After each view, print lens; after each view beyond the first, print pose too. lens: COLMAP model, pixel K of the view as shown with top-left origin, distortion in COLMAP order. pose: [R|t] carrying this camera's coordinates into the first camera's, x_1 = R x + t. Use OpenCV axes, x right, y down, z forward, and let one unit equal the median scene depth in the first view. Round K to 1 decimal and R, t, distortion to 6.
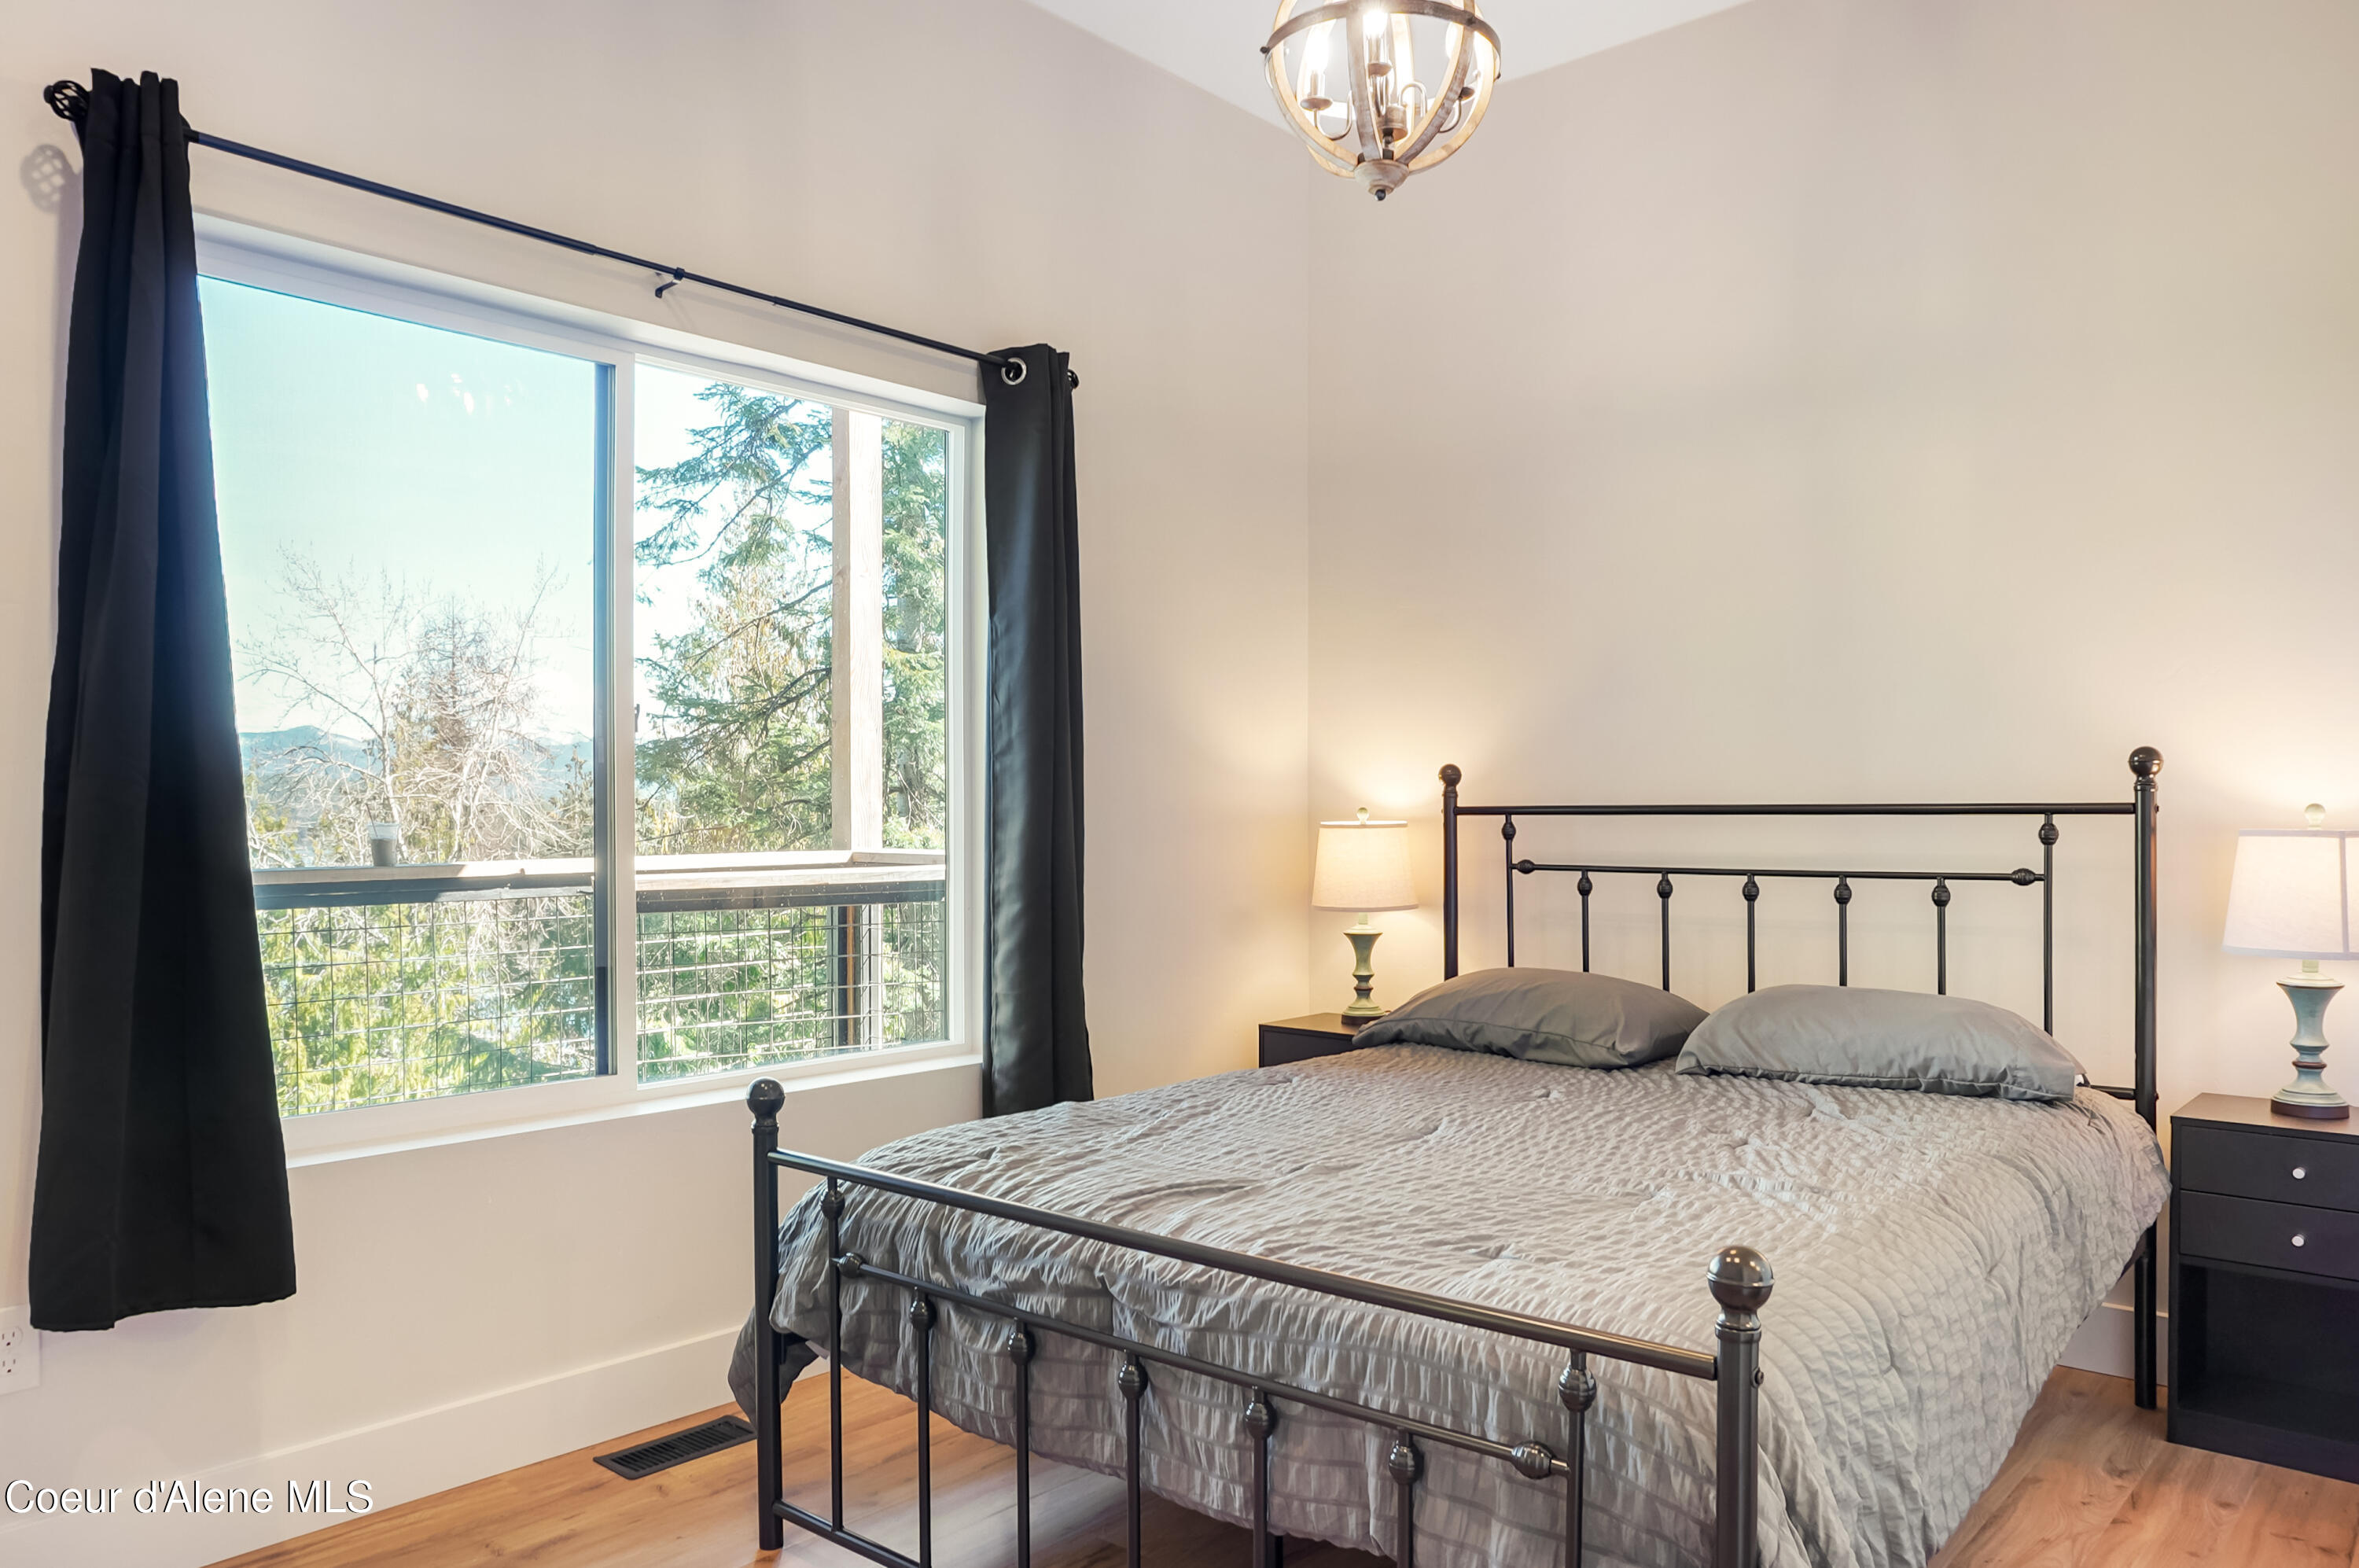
lens RADIAL K [[1630.8, 0, 1177.2], [0, 1630.8, 837.7], [0, 0, 1]] dist [-0.038160, 0.008836]
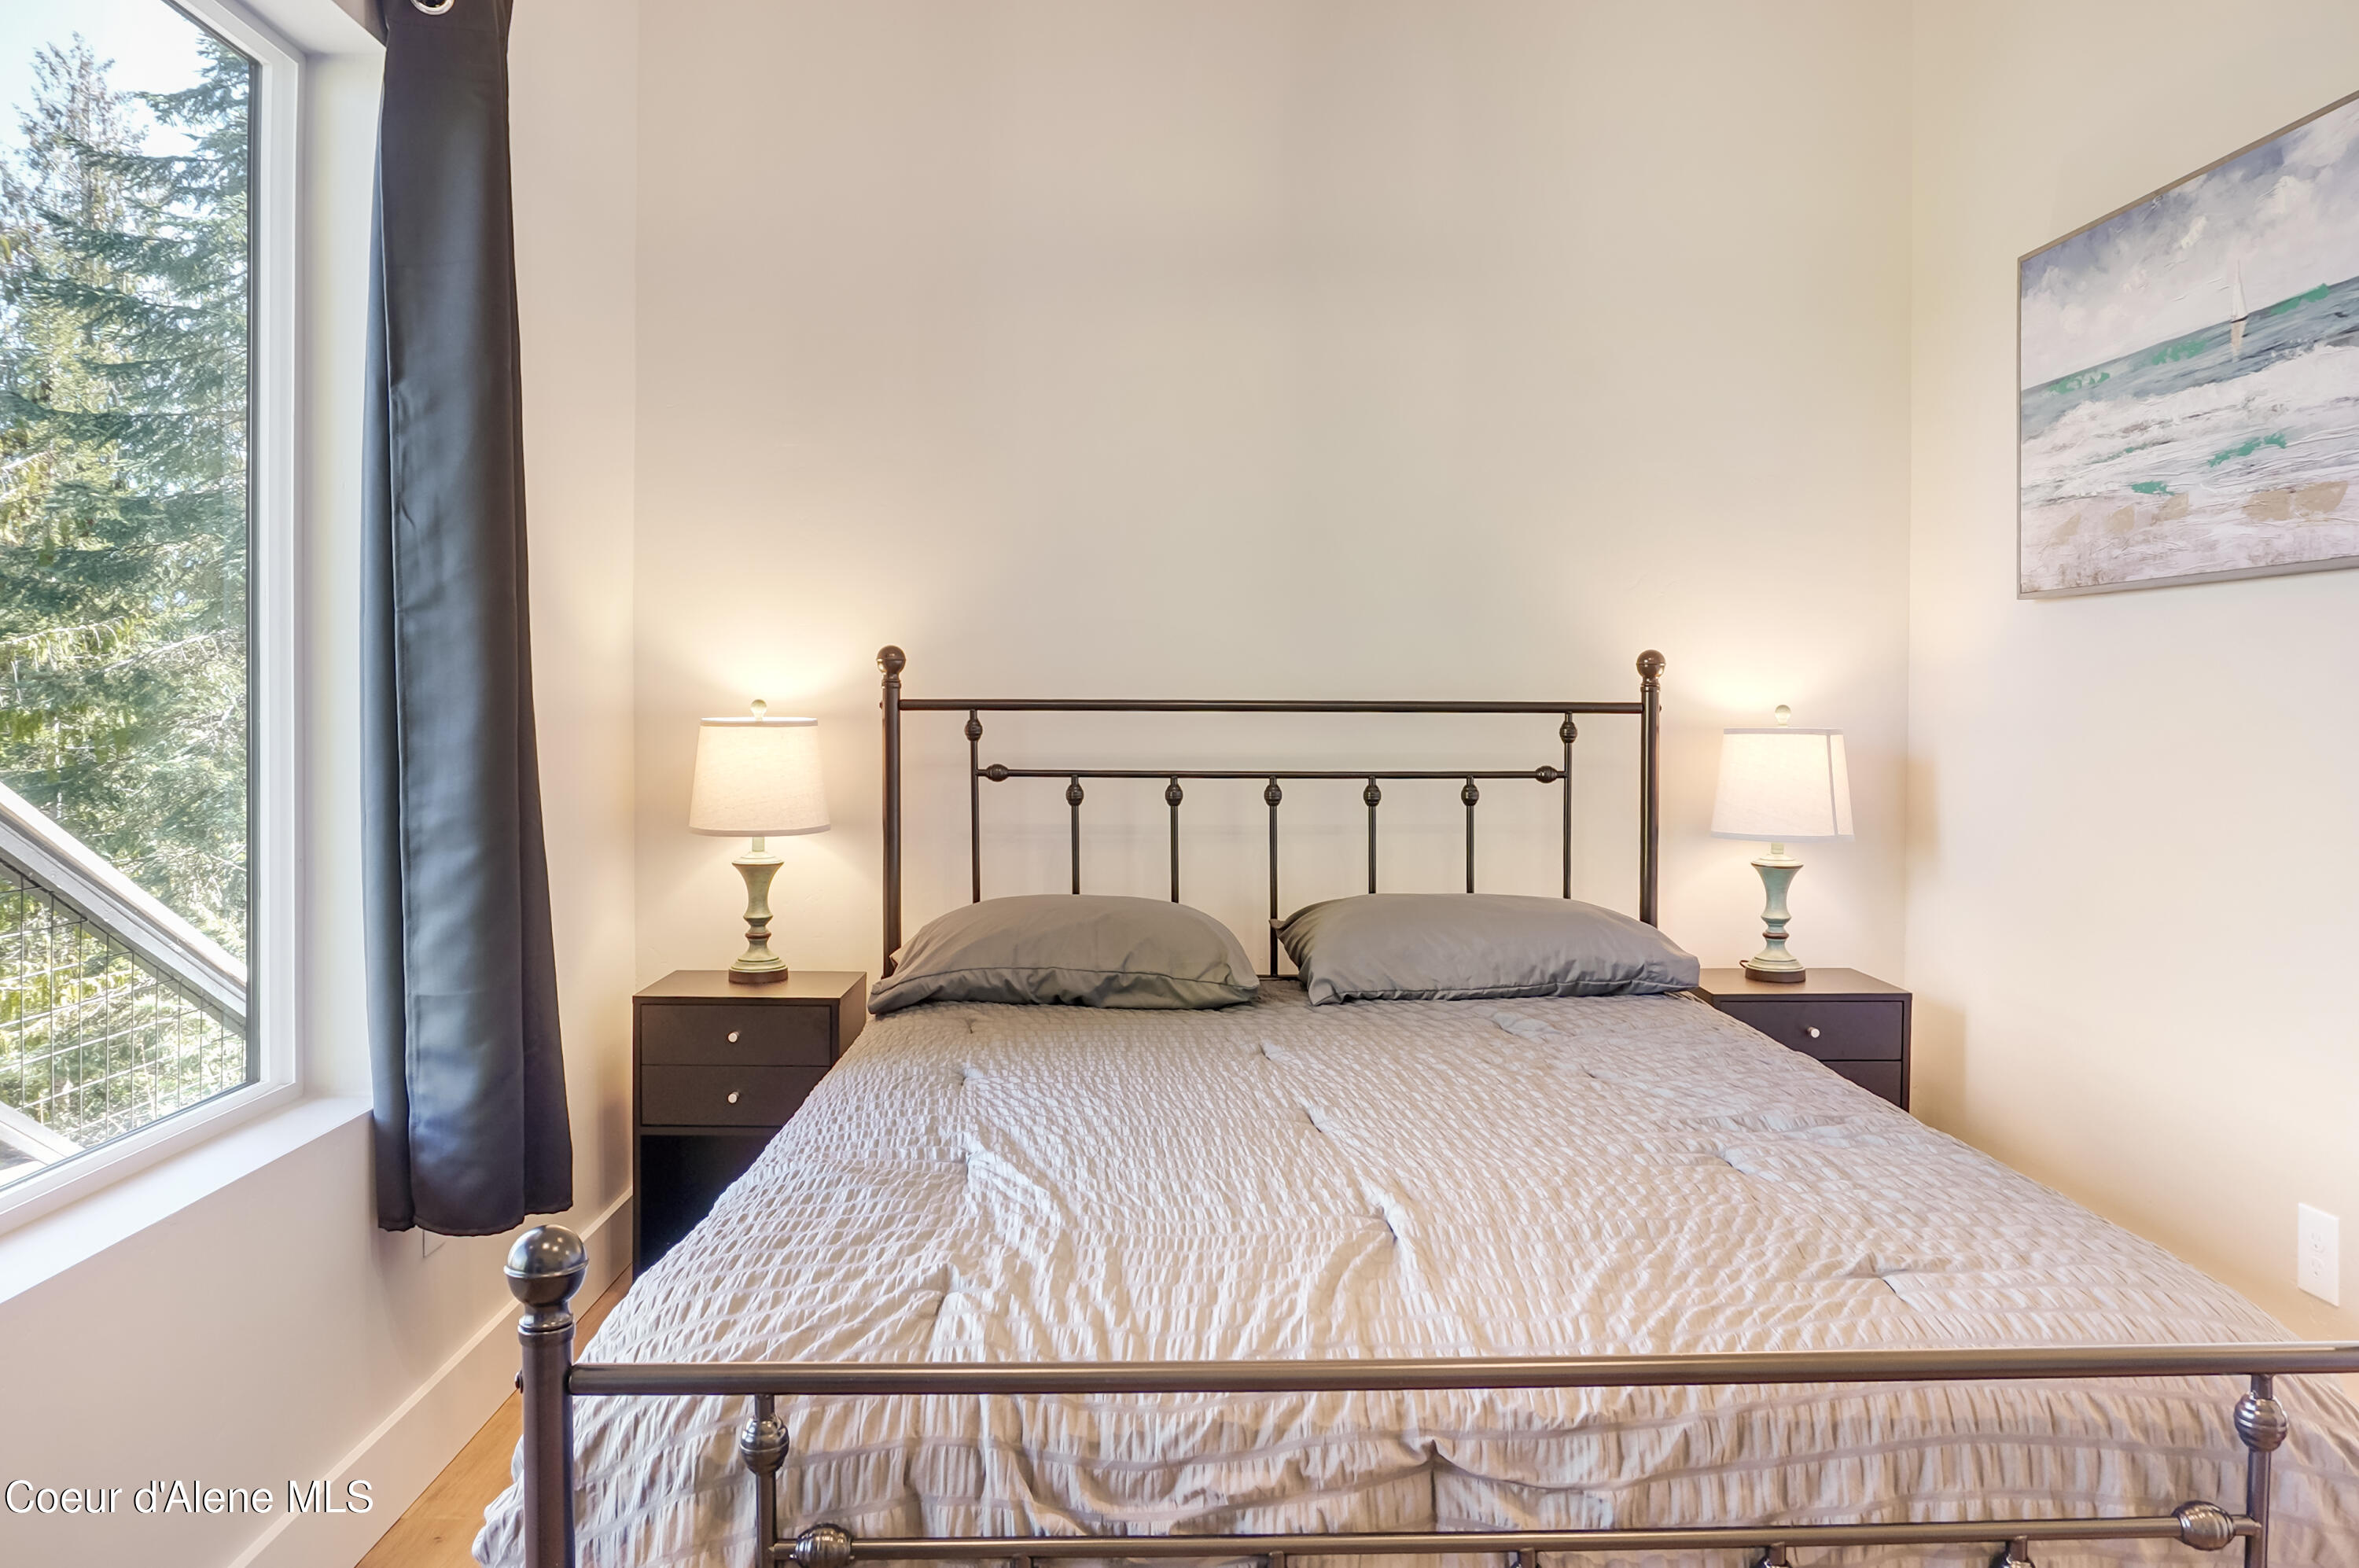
lens RADIAL K [[1659.4, 0, 1175.8], [0, 1659.4, 732.4], [0, 0, 1]] dist [-0.044734, 0.035995]
pose [[0.734438, -0.003222, 0.678668, -0.361848], [0.003691, 0.999993, 0.000754, -0.003829], [-0.678666, 0.001951, 0.734445, 0.393386]]
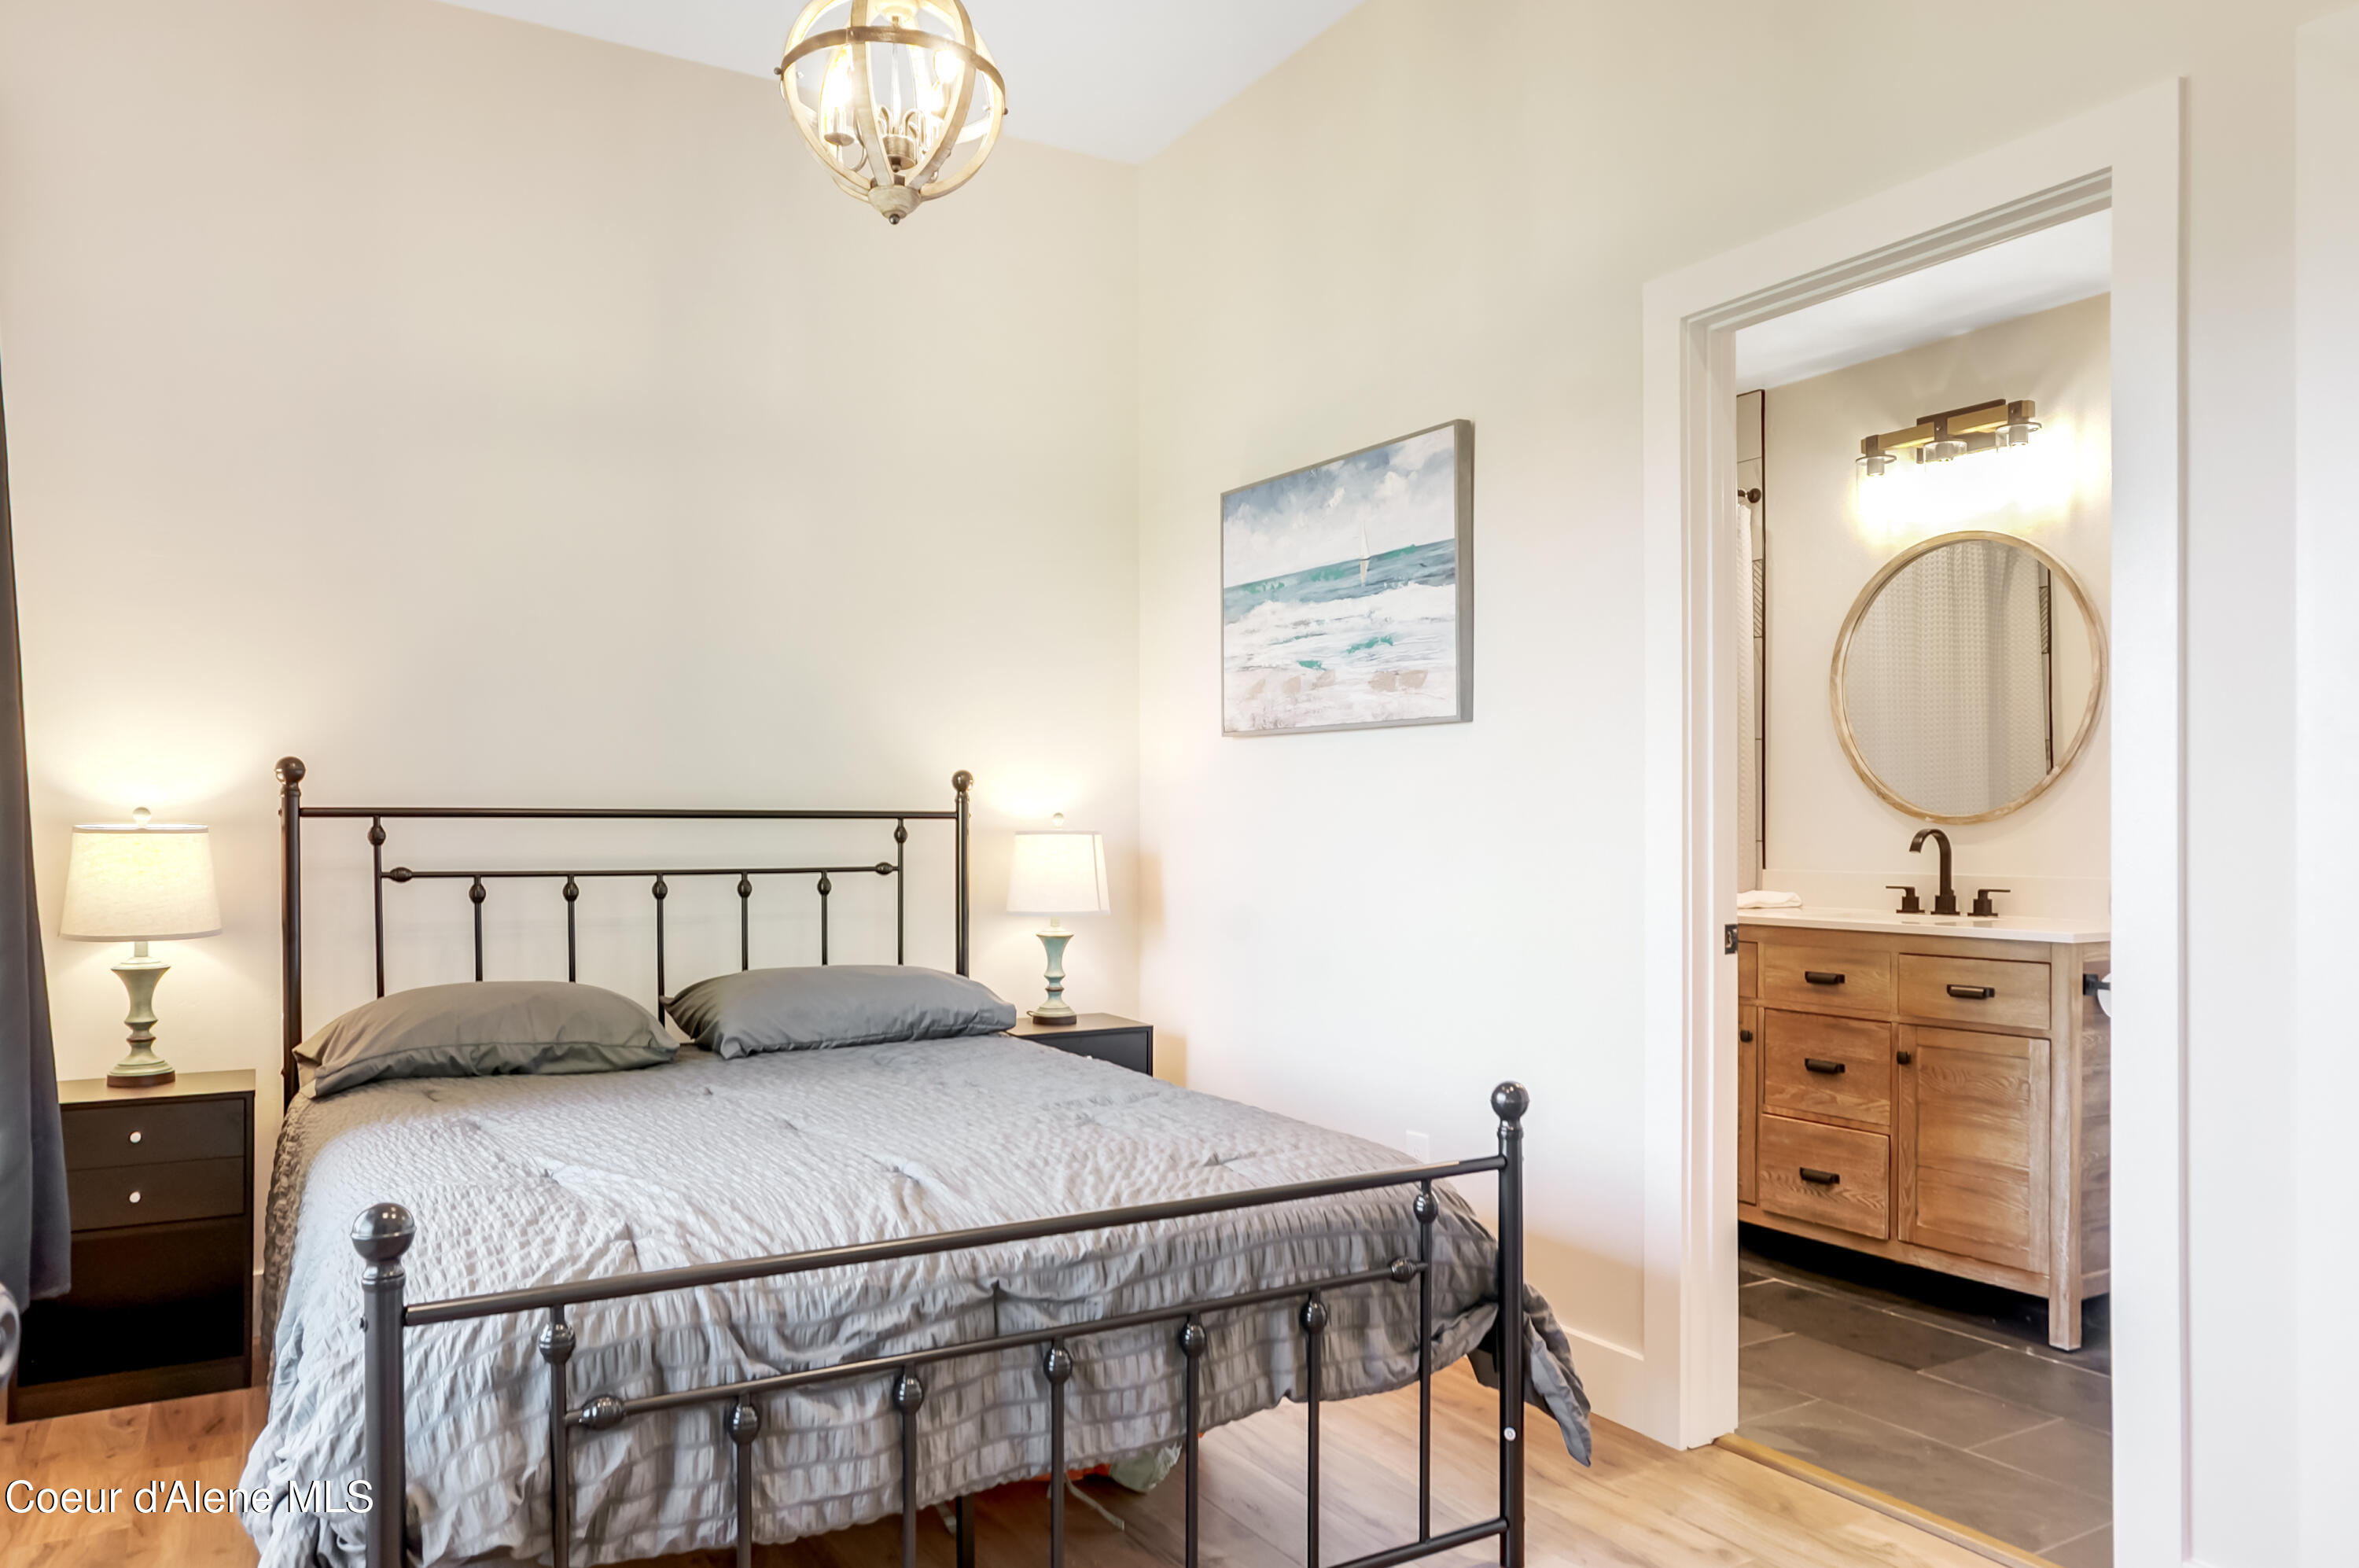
lens RADIAL K [[1616.9, 0, 1177.9], [0, 1616.9, 824.4], [0, 0, 1]] dist [-0.033107, 0.035311]
pose [[0.312501, 0.003371, 0.949912, -0.615573], [0.011899, 0.999901, -0.007463, 0.002018], [-0.949843, 0.013635, 0.312430, 0.387089]]
